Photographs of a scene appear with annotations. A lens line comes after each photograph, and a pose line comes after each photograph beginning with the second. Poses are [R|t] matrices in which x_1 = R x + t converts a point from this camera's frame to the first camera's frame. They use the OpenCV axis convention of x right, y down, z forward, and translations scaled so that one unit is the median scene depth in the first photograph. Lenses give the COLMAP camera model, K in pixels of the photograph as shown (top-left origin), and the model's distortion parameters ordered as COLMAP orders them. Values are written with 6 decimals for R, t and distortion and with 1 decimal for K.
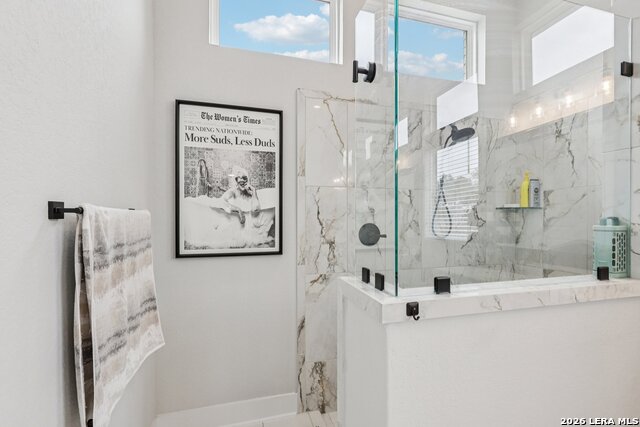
lens RADIAL K [[290.0, 0, 321.7], [0, 290.0, 219.1], [0, 0, 1]] dist [-0.011643, 0.006373]
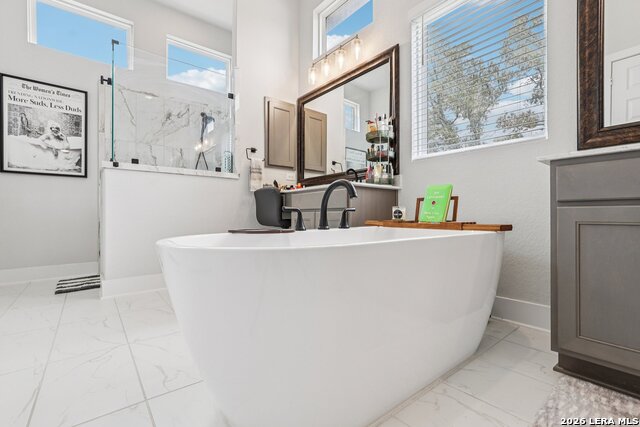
lens RADIAL K [[290.0, 0, 322.6], [0, 290.0, 214.3], [0, 0, 1]] dist [-0.011643, 0.006373]
pose [[0.917220, -0.004275, 0.398359, 0.458423], [0.008276, 0.999931, -0.008323, 0.370136], [-0.398296, 0.010931, 0.917192, -1.092223]]
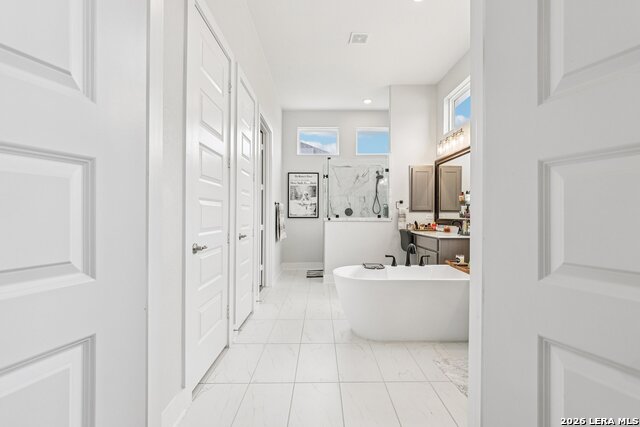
lens RADIAL K [[290.0, 0, 320.1], [0, 290.0, 213.8], [0, 0, 1]] dist [-0.011643, 0.006373]
pose [[0.963109, -0.001156, -0.269109, 0.761105], [-0.002112, 0.999928, -0.011855, 0.118645], [0.269103, 0.011986, 0.963037, -2.125615]]
